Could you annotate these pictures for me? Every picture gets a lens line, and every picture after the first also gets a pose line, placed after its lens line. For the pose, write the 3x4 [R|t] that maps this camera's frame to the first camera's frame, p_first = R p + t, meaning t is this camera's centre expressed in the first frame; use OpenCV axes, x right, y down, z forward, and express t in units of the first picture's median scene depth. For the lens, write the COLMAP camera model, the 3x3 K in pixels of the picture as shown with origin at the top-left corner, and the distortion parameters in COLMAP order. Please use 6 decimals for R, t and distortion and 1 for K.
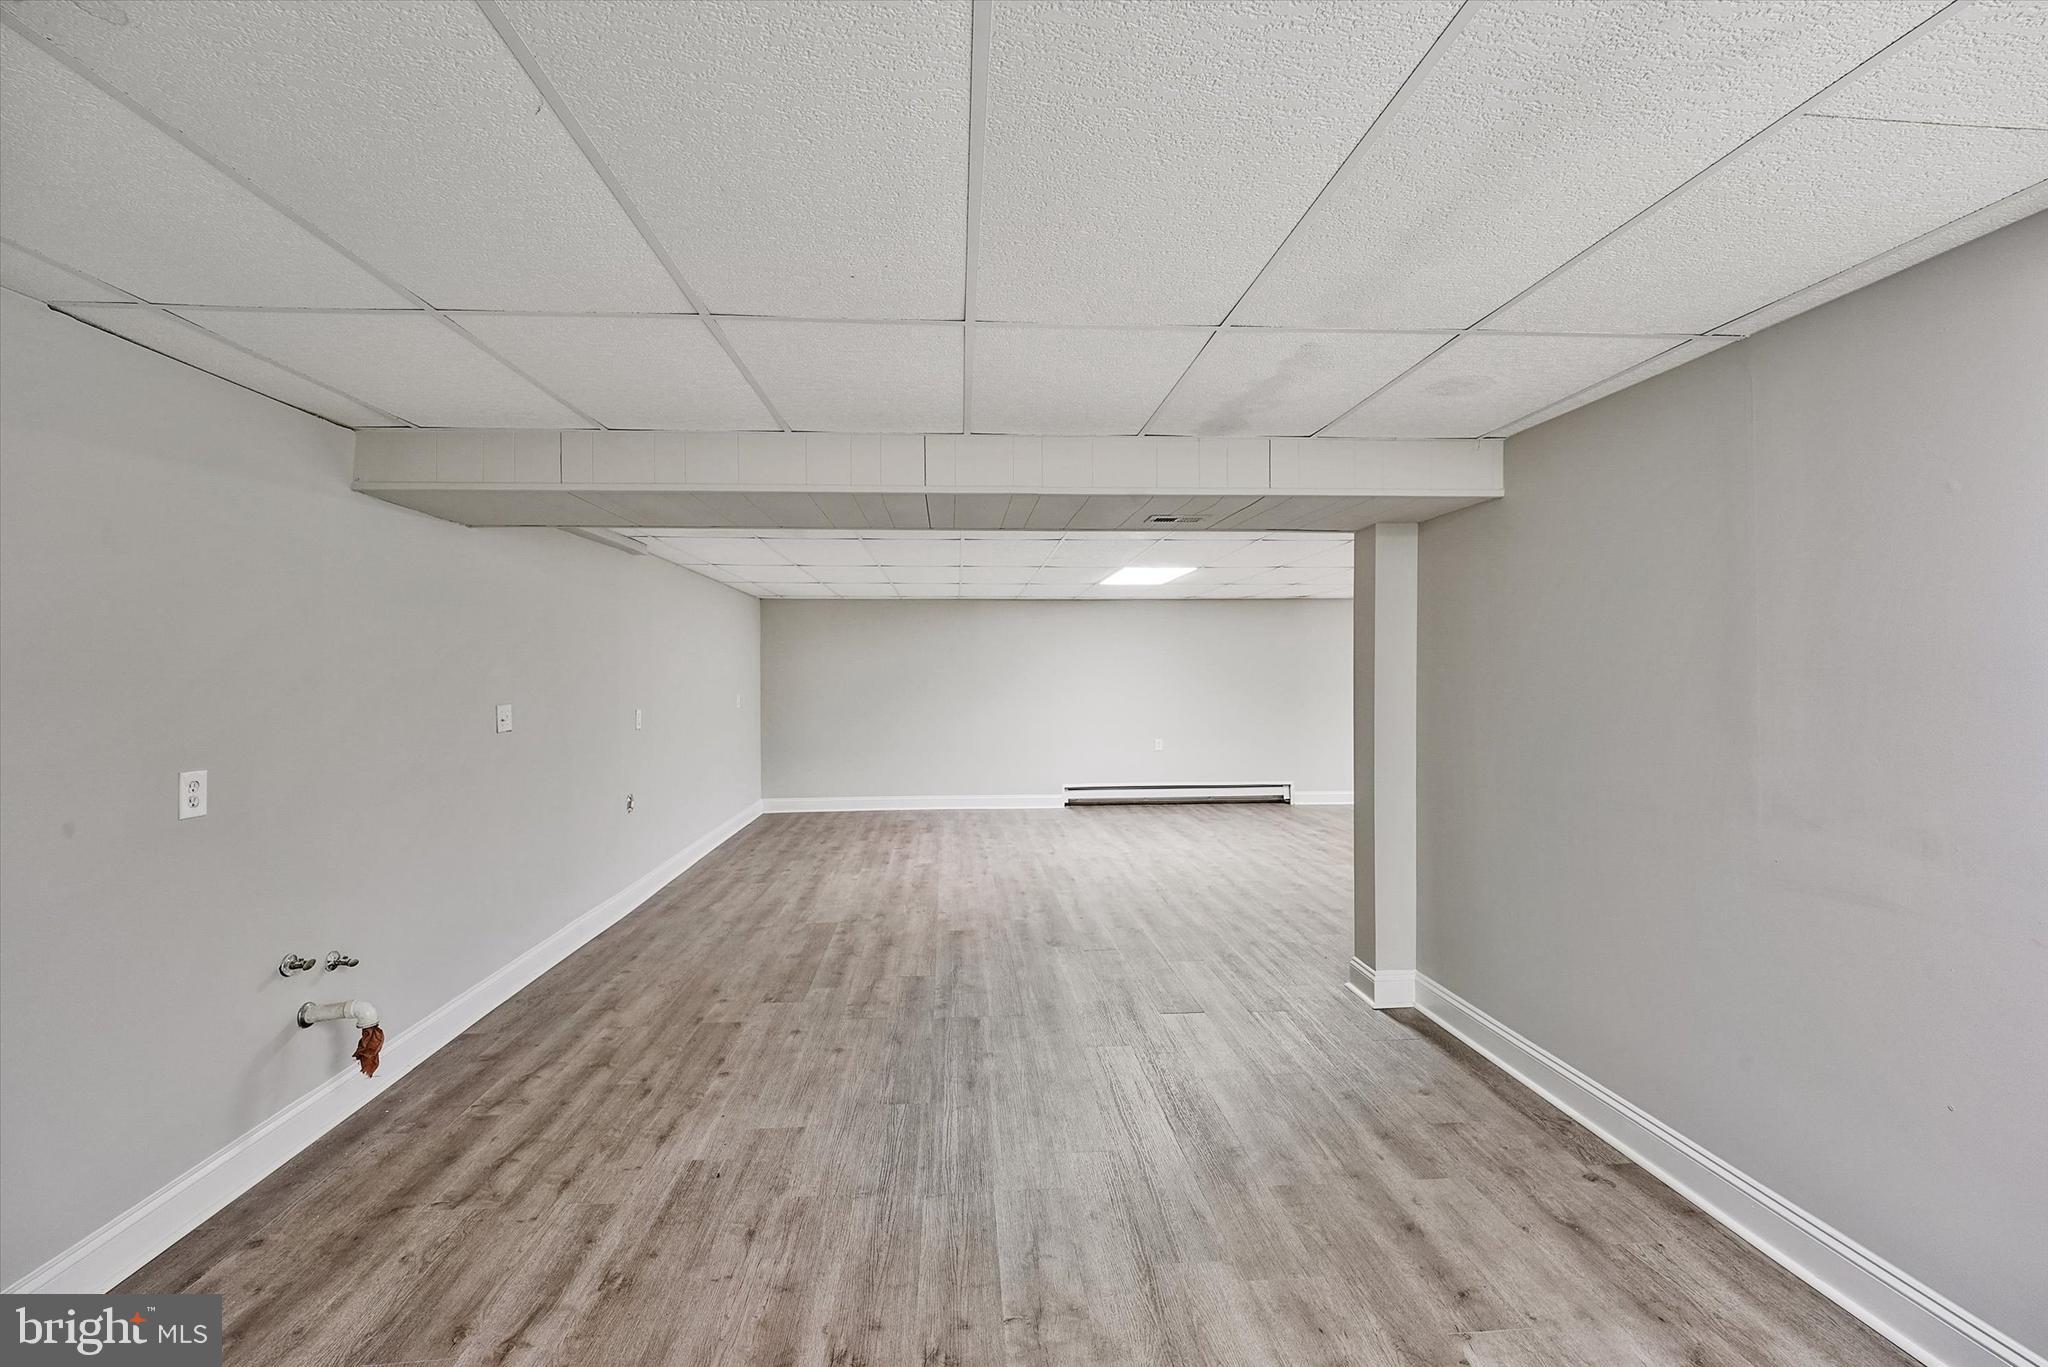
lens RADIAL K [[854.6, 0, 1040.3], [0, 854.6, 676.2], [0, 0, 1]] dist [0.000665, 0.000273]
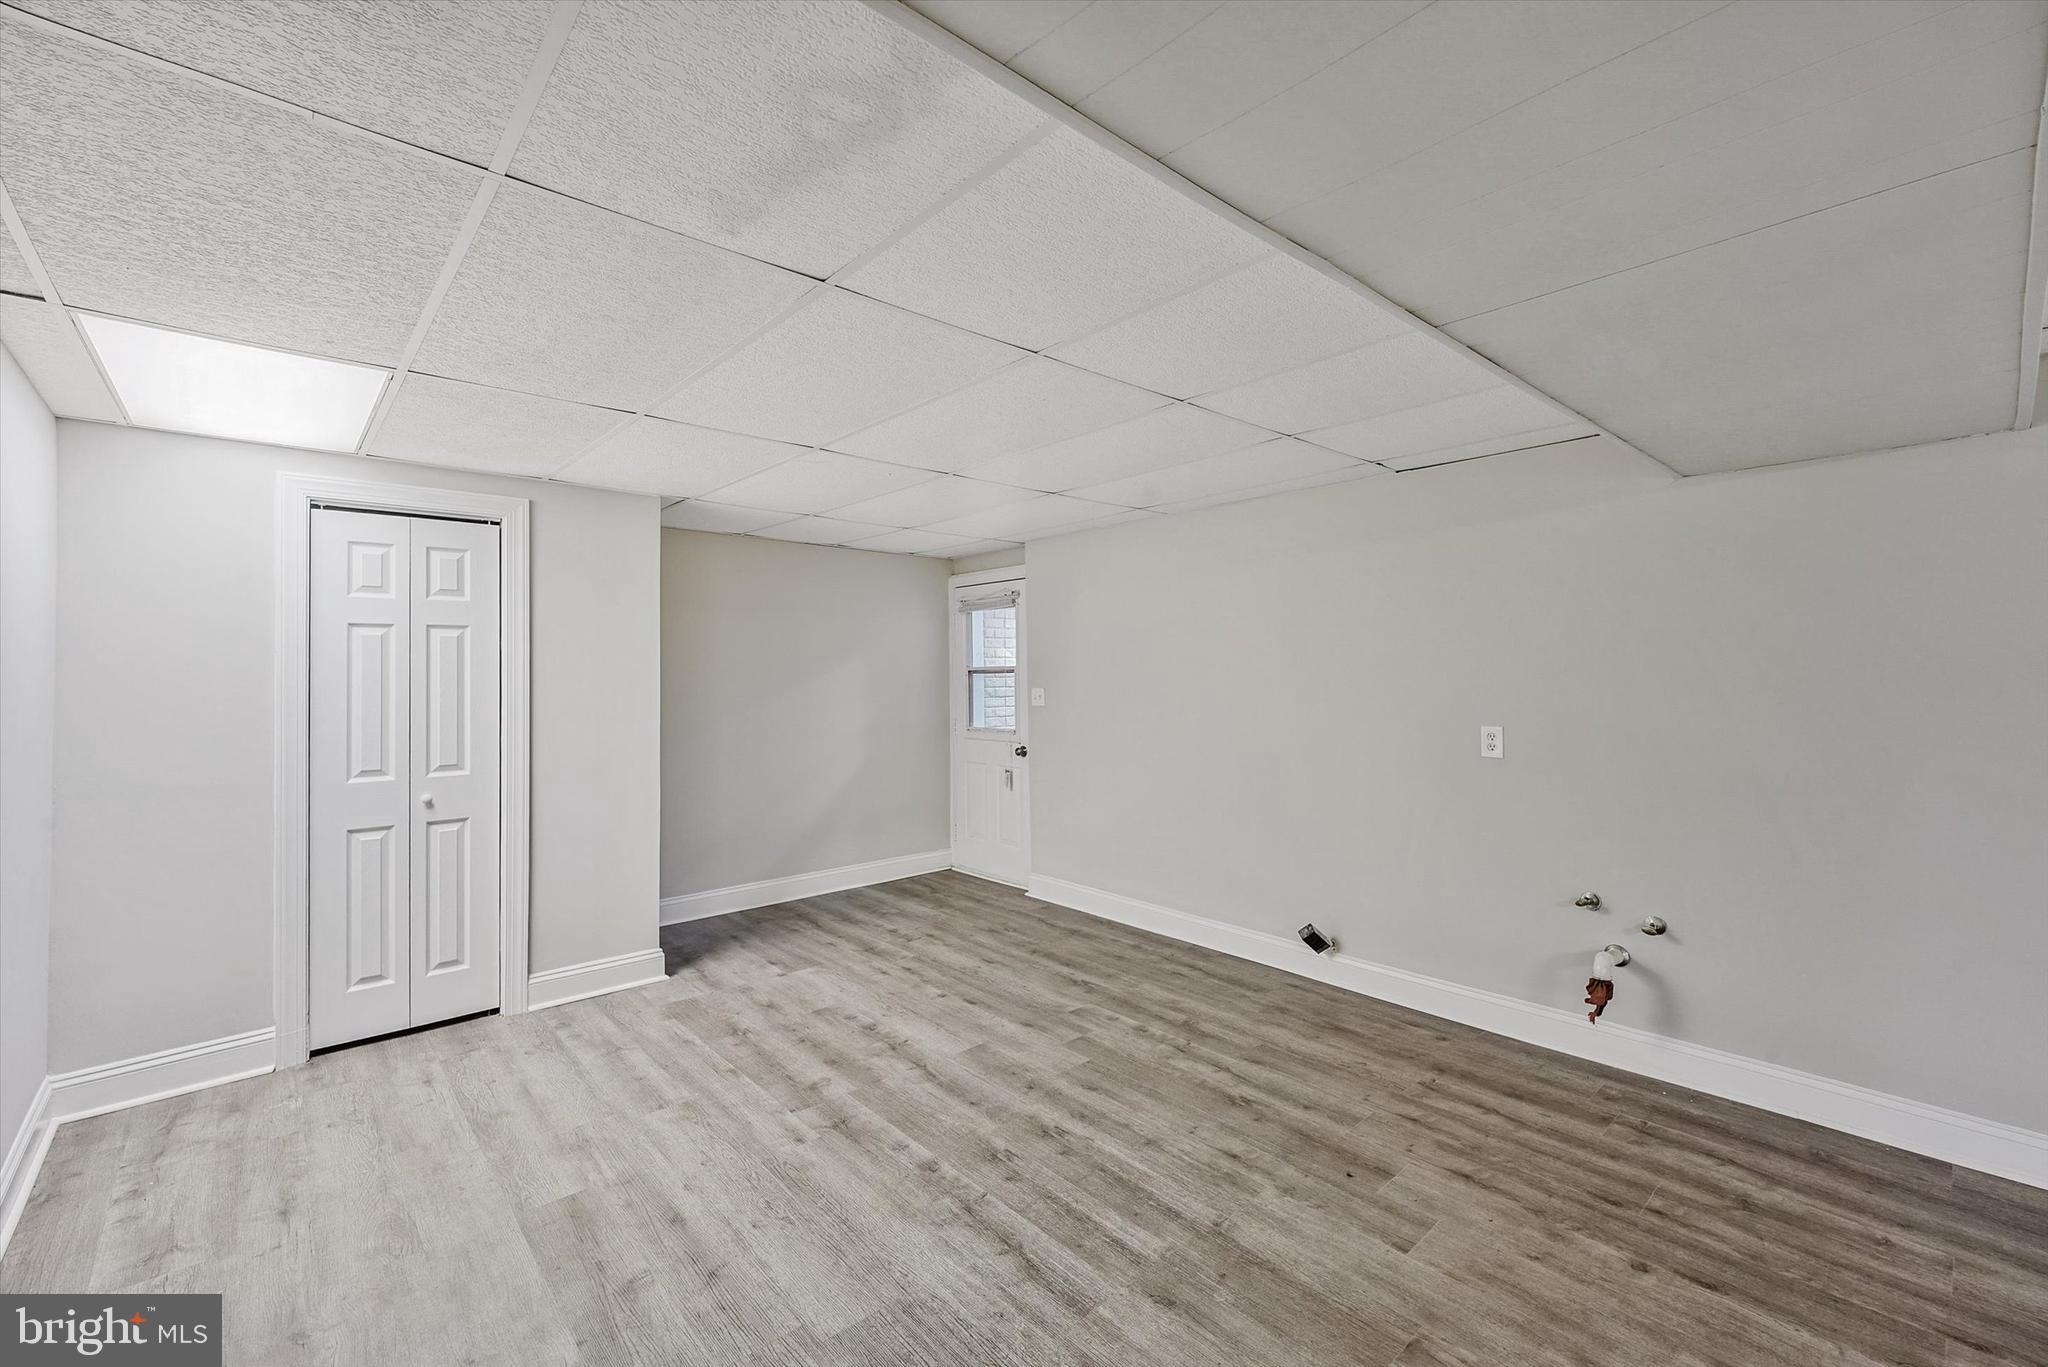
lens RADIAL K [[854.6, 0, 1040.3], [0, 854.6, 676.2], [0, 0, 1]] dist [0.000665, 0.000273]
pose [[-0.797198, 0.013823, -0.603560, 0.497391], [0.012163, 0.999903, 0.006835, 0.003743], [0.603596, -0.001892, -0.797288, 1.607319]]
